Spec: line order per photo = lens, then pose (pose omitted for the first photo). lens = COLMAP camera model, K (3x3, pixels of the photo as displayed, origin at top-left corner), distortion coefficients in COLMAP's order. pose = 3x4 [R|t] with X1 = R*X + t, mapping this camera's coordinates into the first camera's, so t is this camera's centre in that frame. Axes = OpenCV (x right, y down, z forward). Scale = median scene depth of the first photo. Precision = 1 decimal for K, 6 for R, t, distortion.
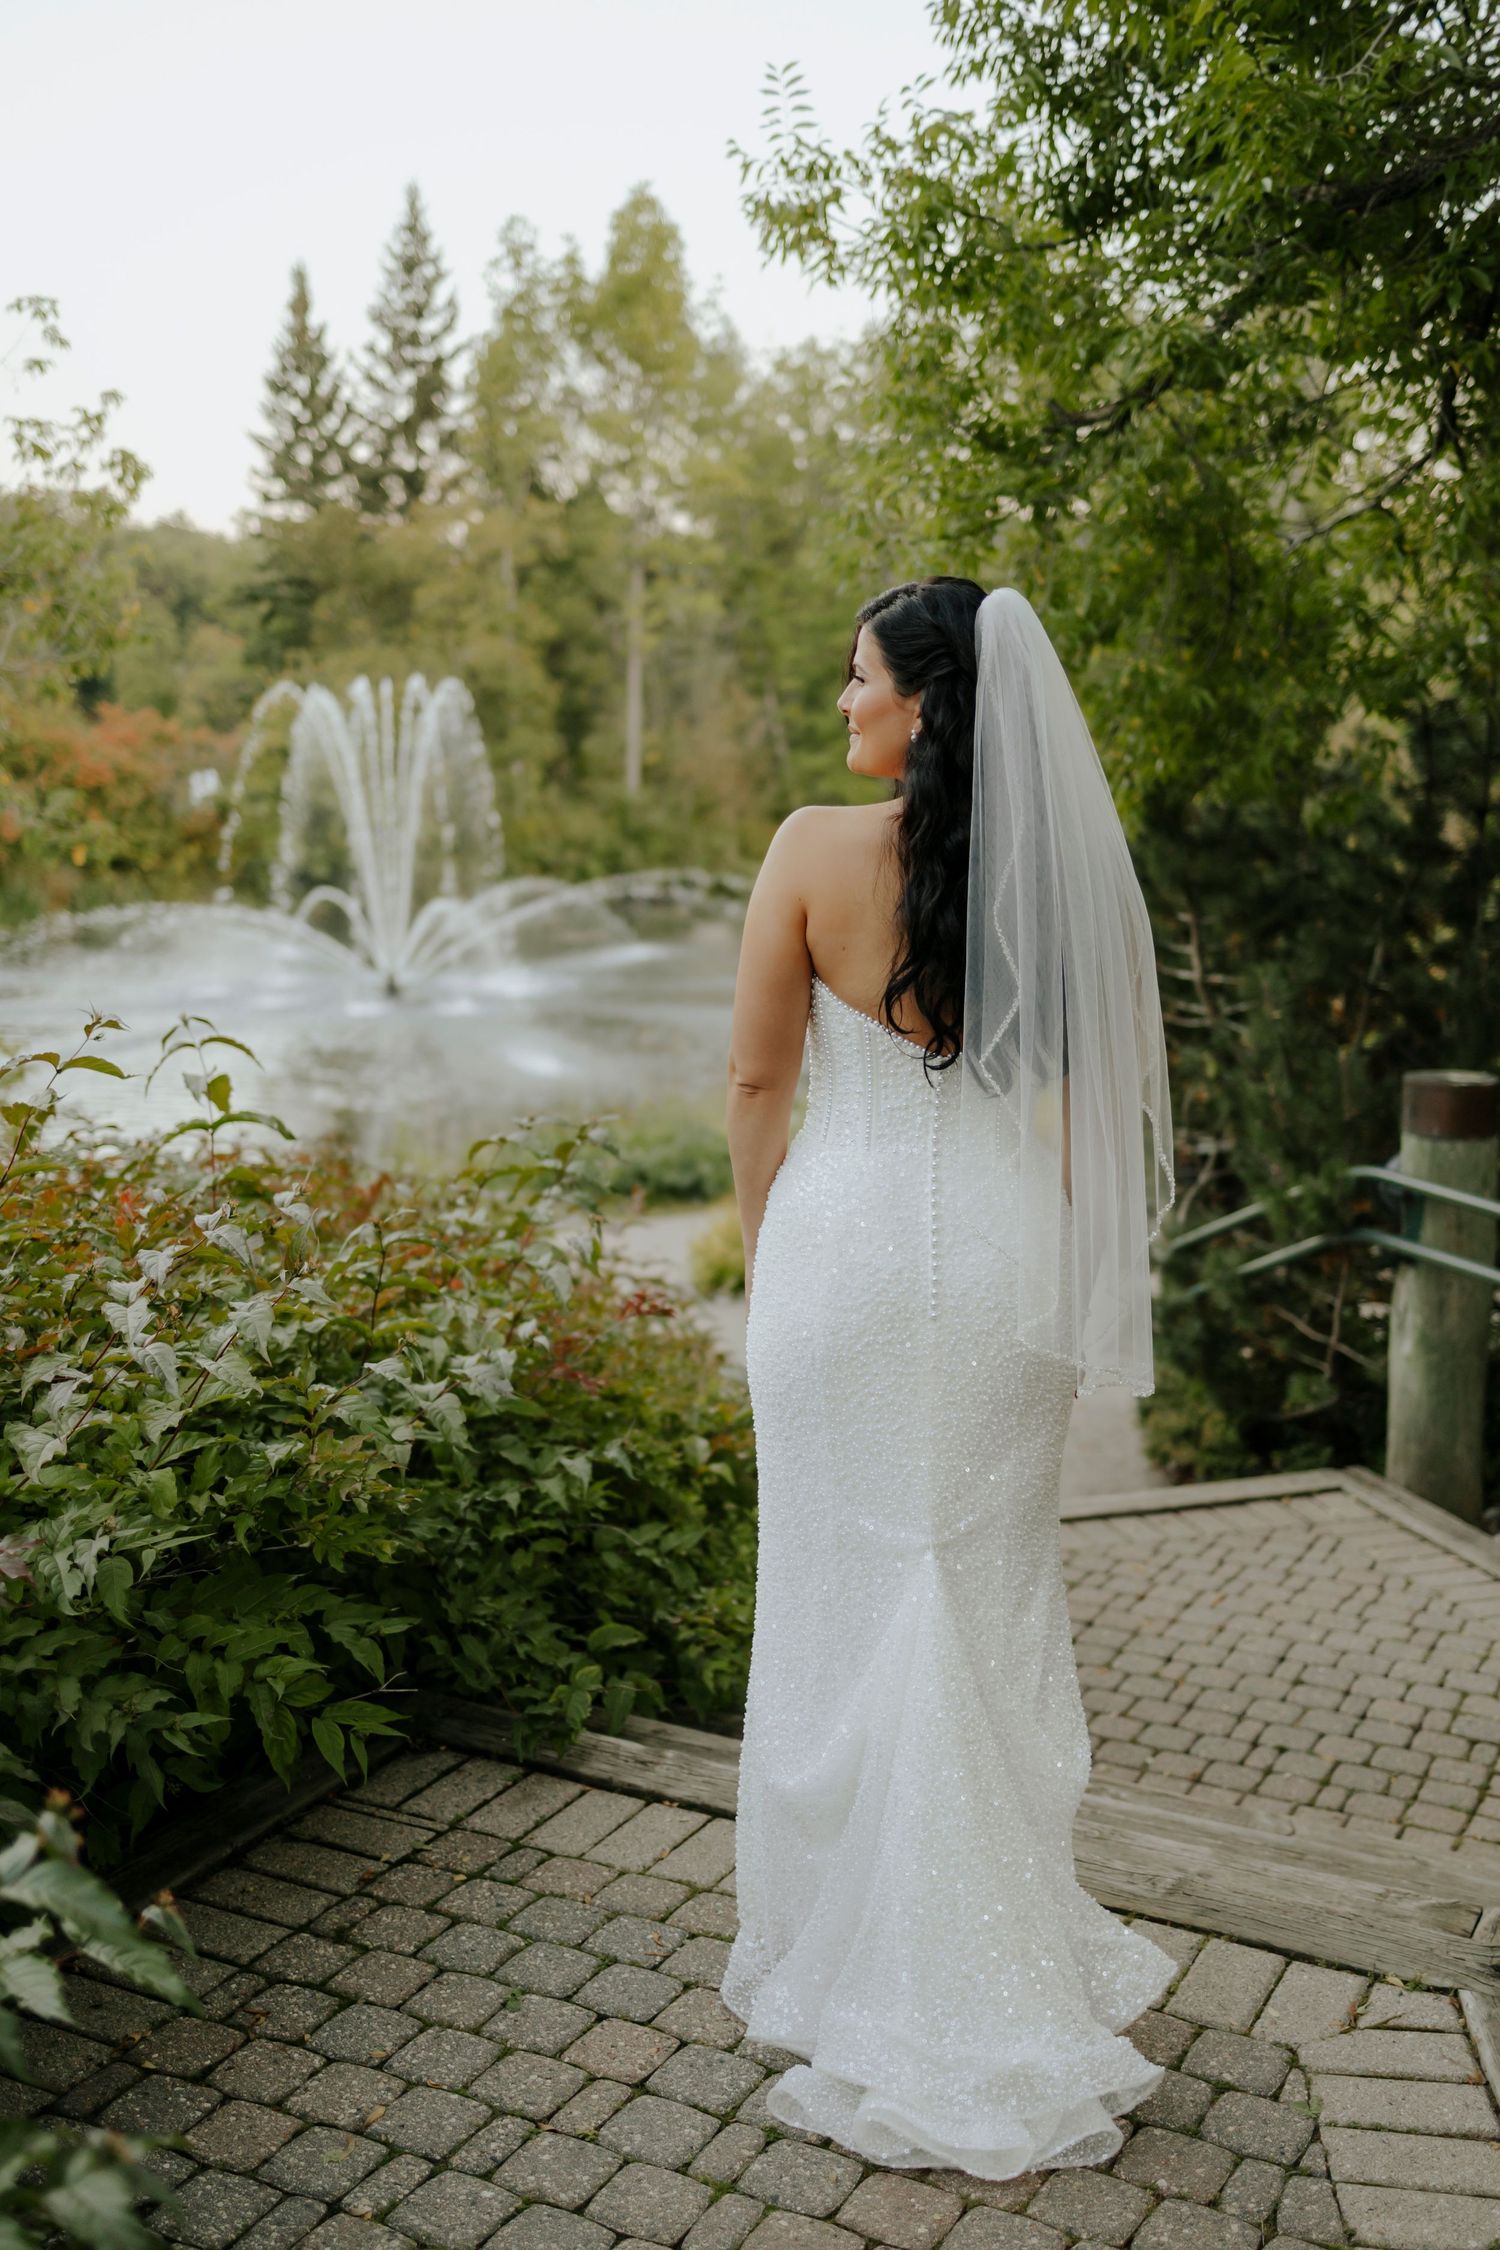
lens RADIAL K [[2284.1, 0, 792.1], [0, 2284.1, 1091.1], [0, 0, 1]] dist [0.018361, -0.000819]
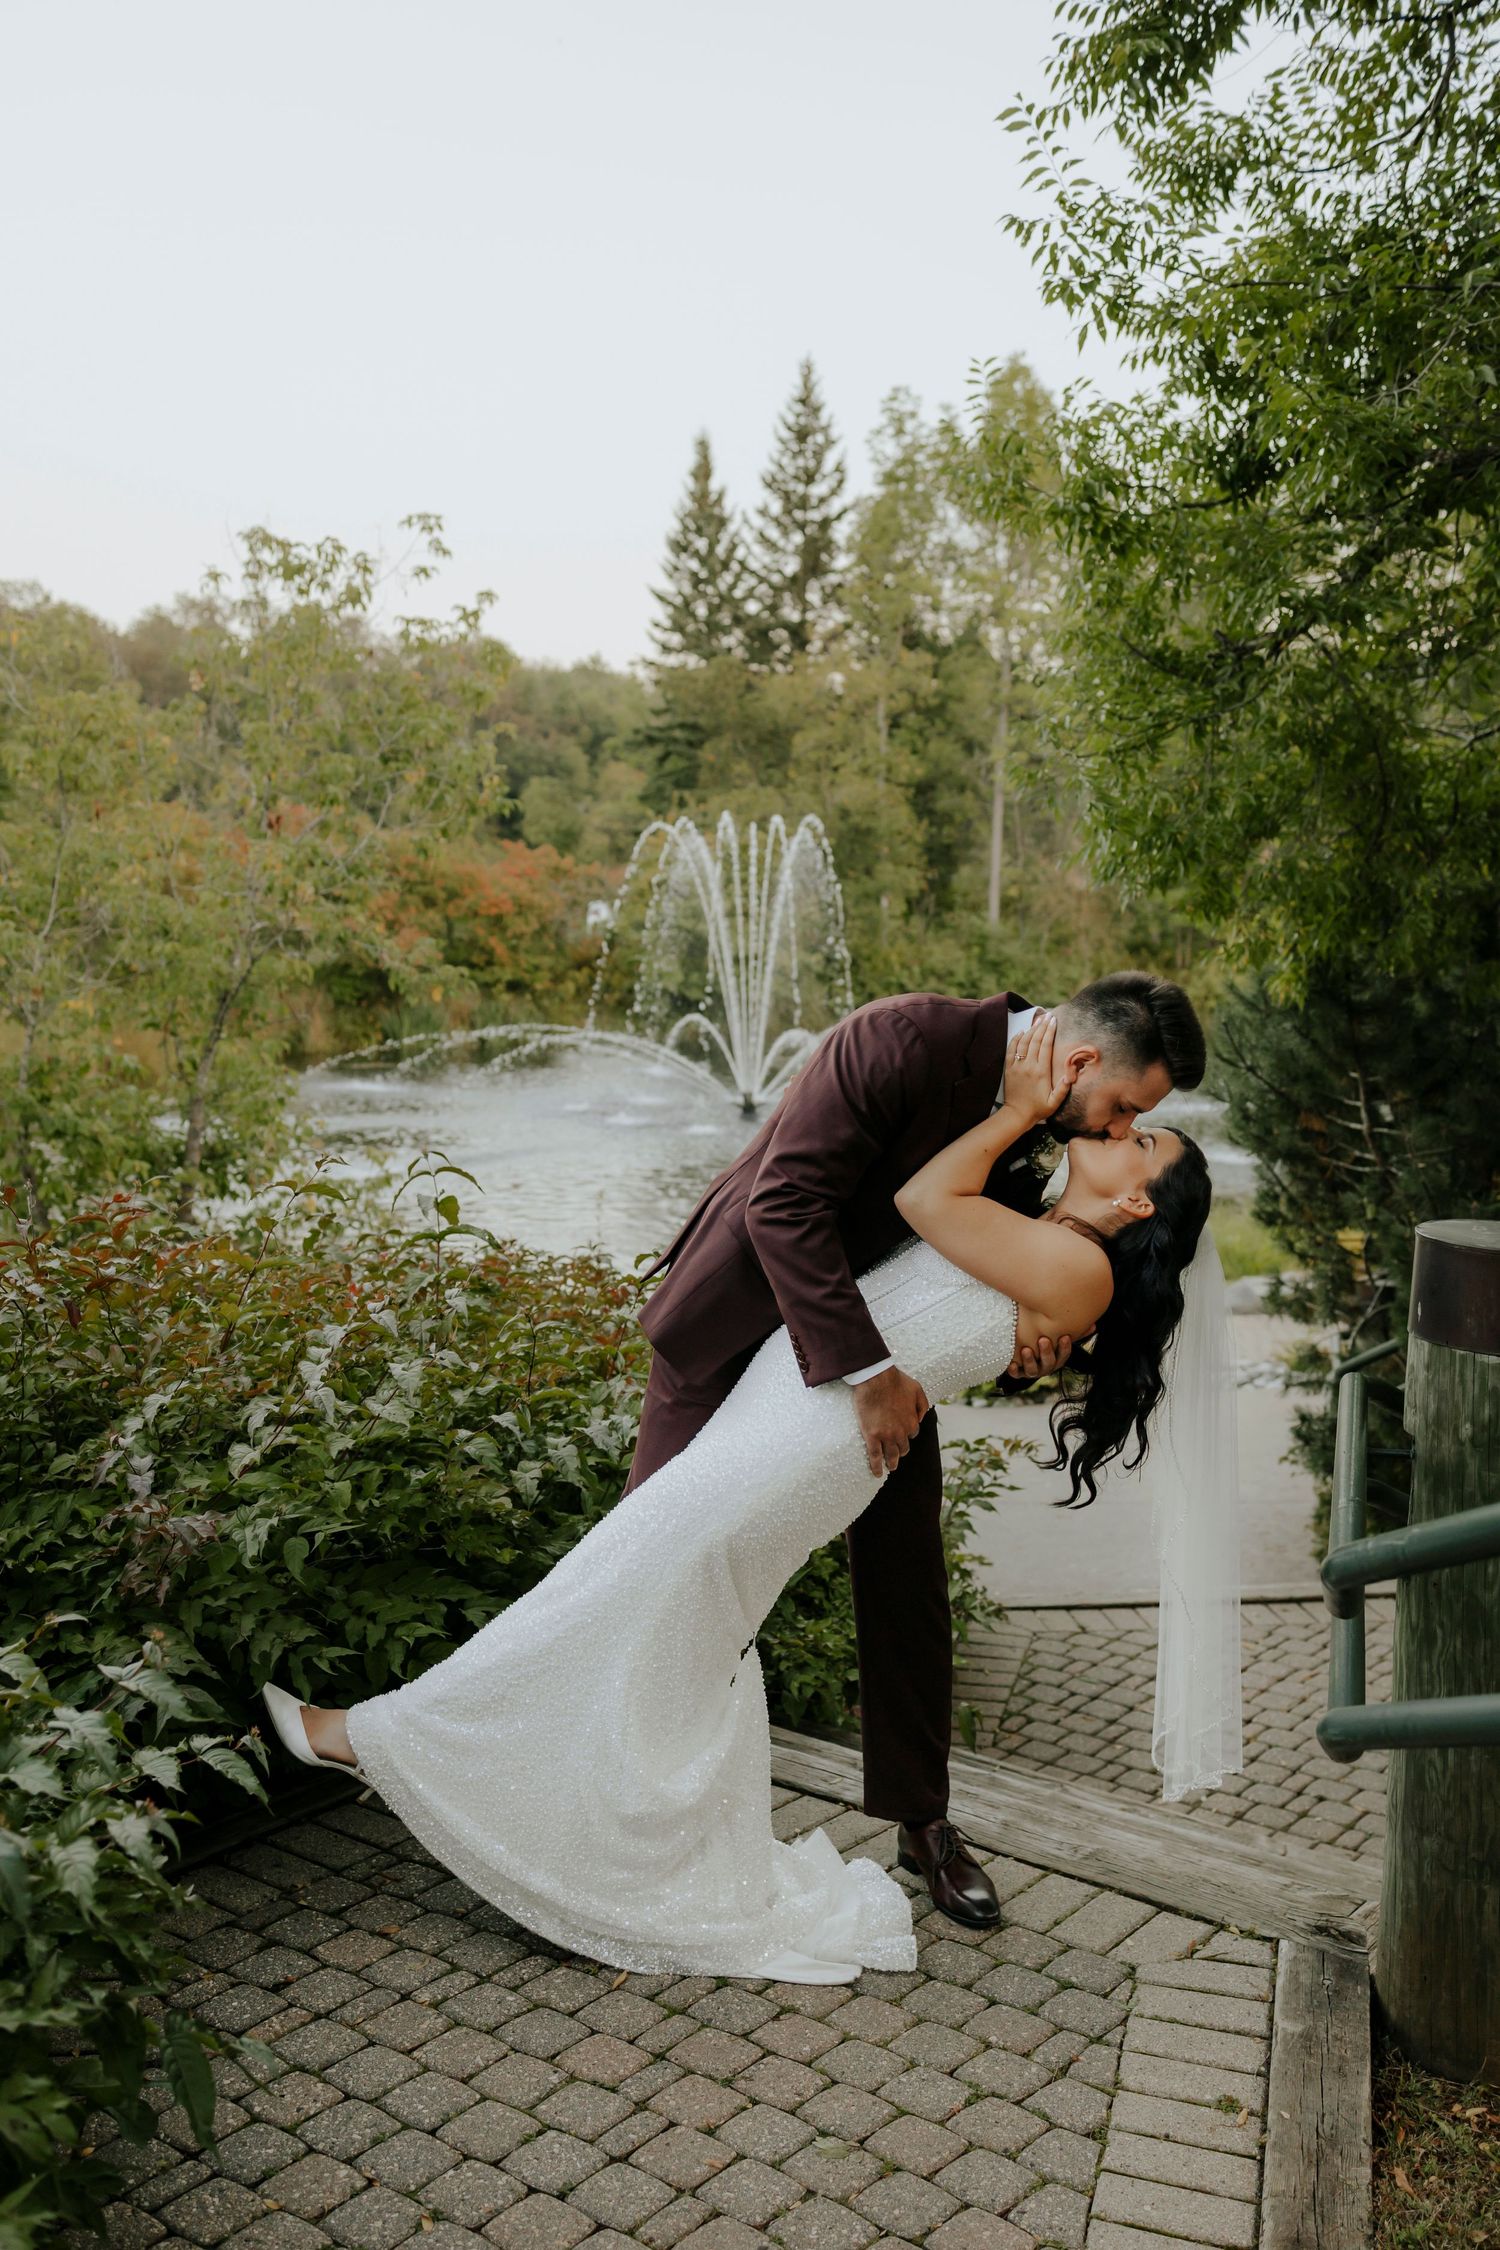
lens RADIAL K [[2222.5, 0, 818.5], [0, 2222.5, 1120.9], [0, 0, 1]] dist [0.022706, -0.001566]
pose [[0.987407, 0.025783, -0.156083, 0.098534], [-0.031840, 0.998829, -0.036431, -0.006973], [0.154961, 0.040942, 0.987072, -0.136945]]
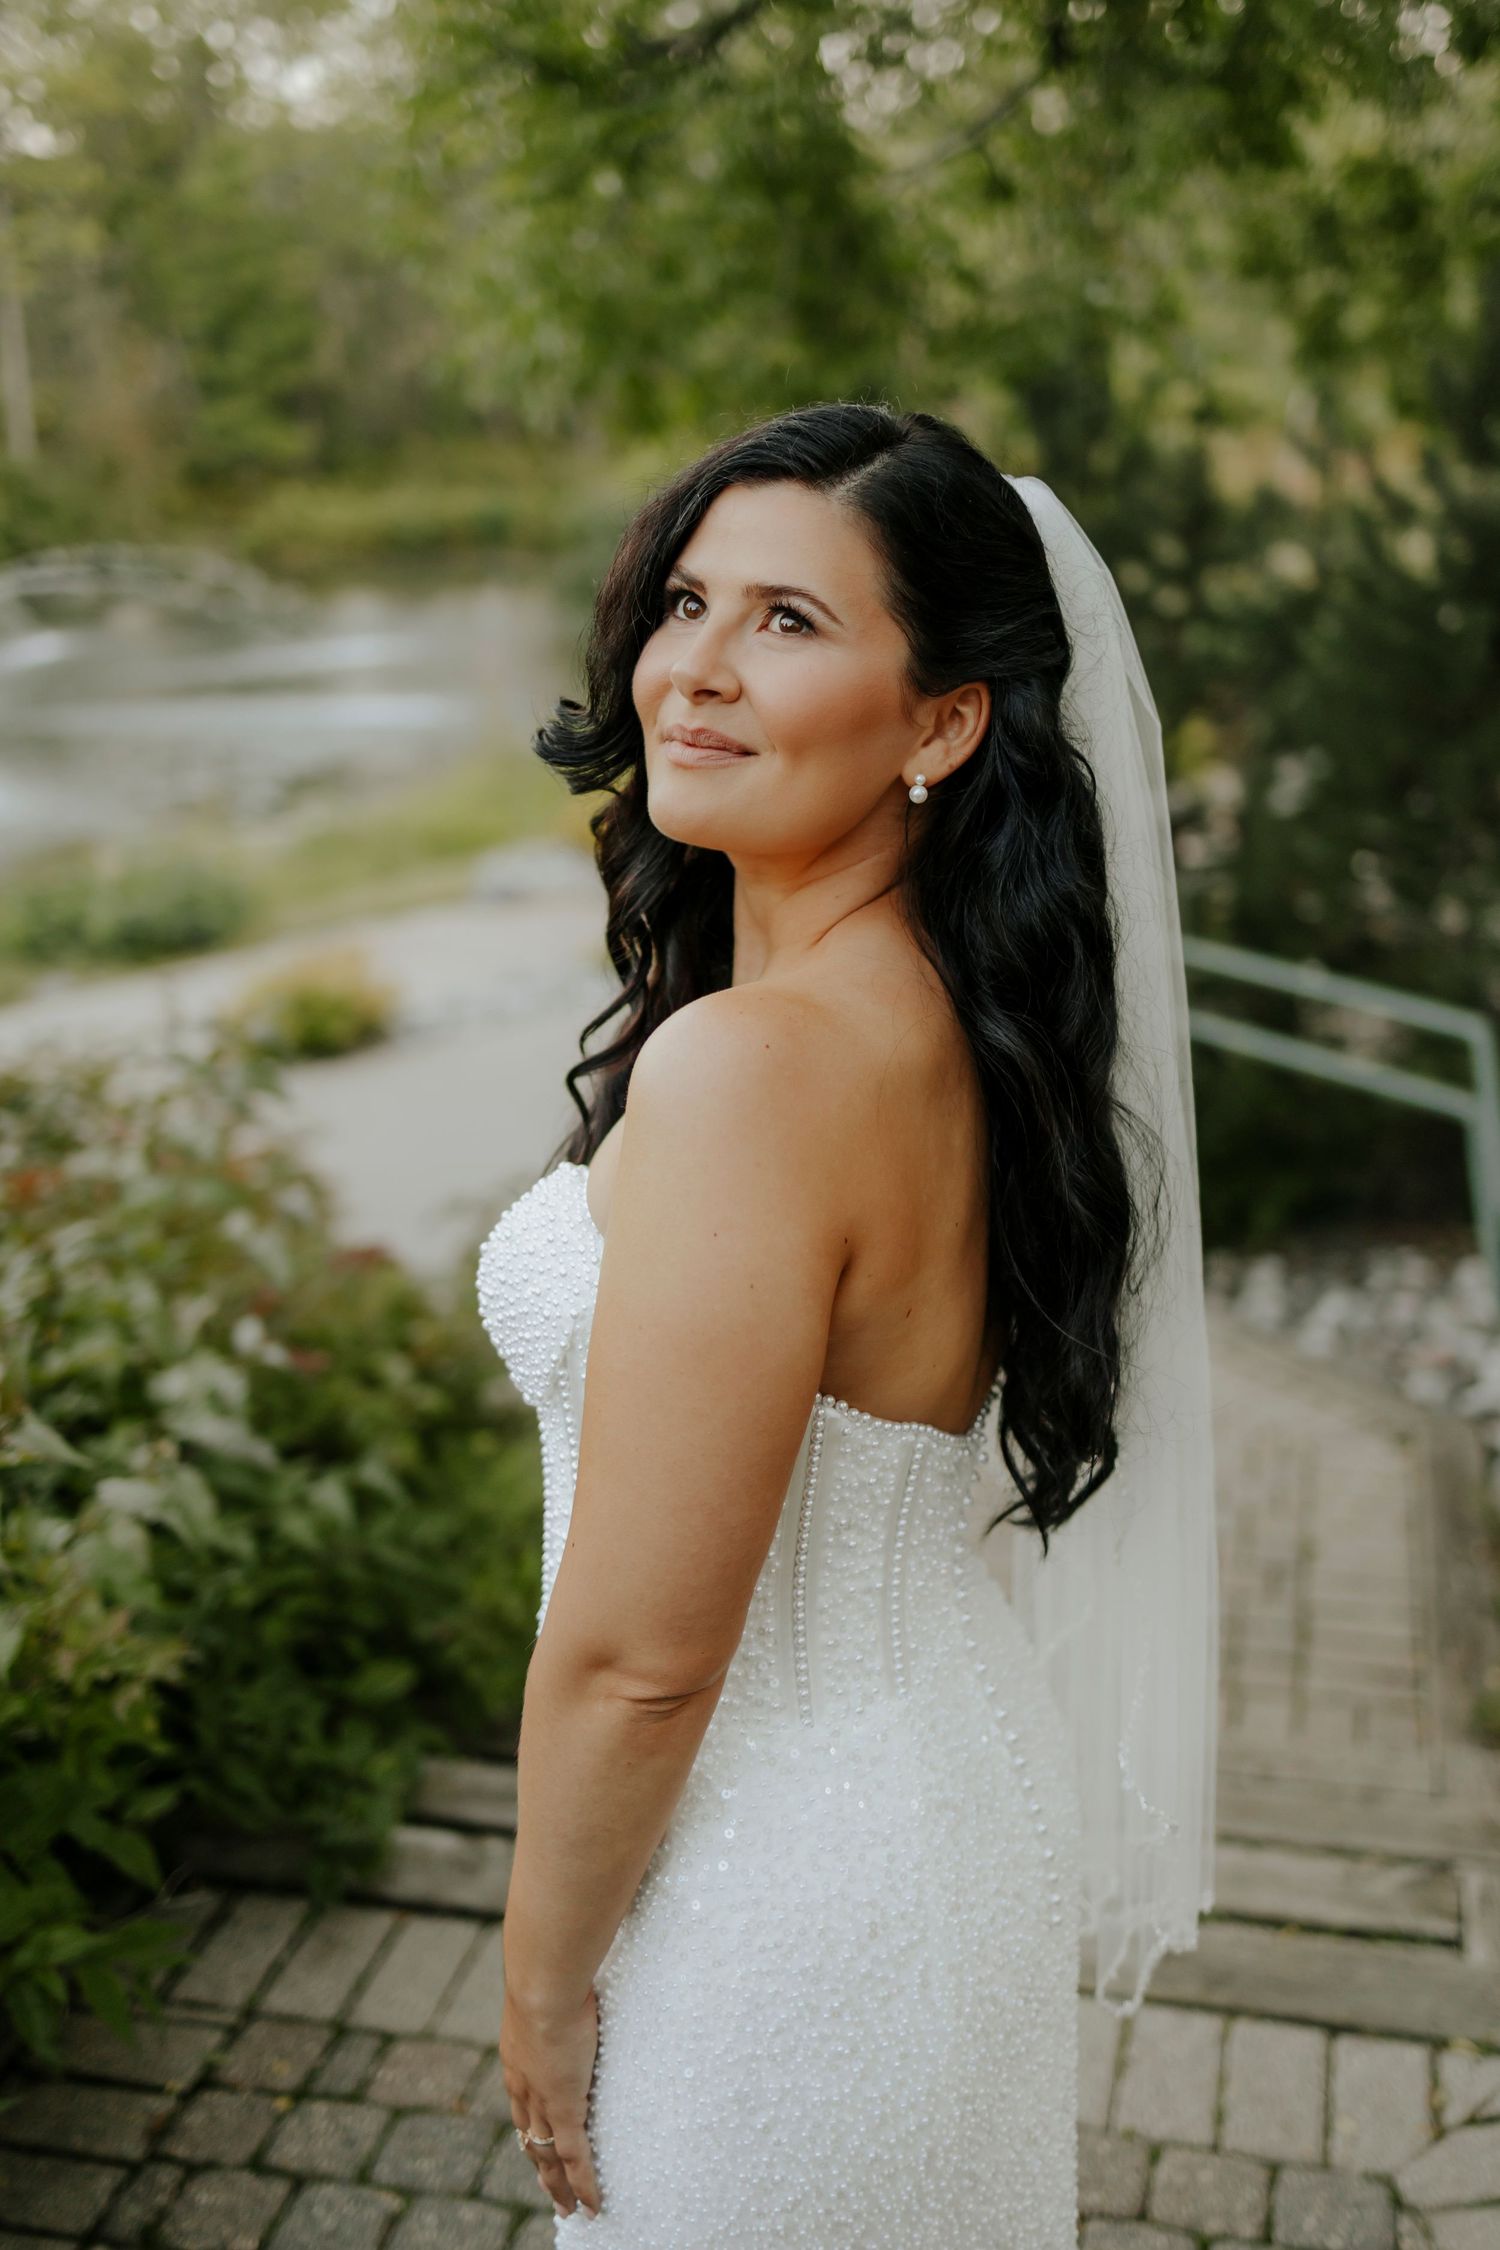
lens RADIAL K [[2372.7, 0, 750.2], [0, 2372.7, 1036.0], [0, 0, 1]] dist [0.017204, 0.008677]
pose [[0.973377, -0.099636, 0.206420, -0.060128], [0.074102, 0.989008, 0.127951, -0.047774], [-0.216899, -0.109248, 0.970062, 0.116978]]
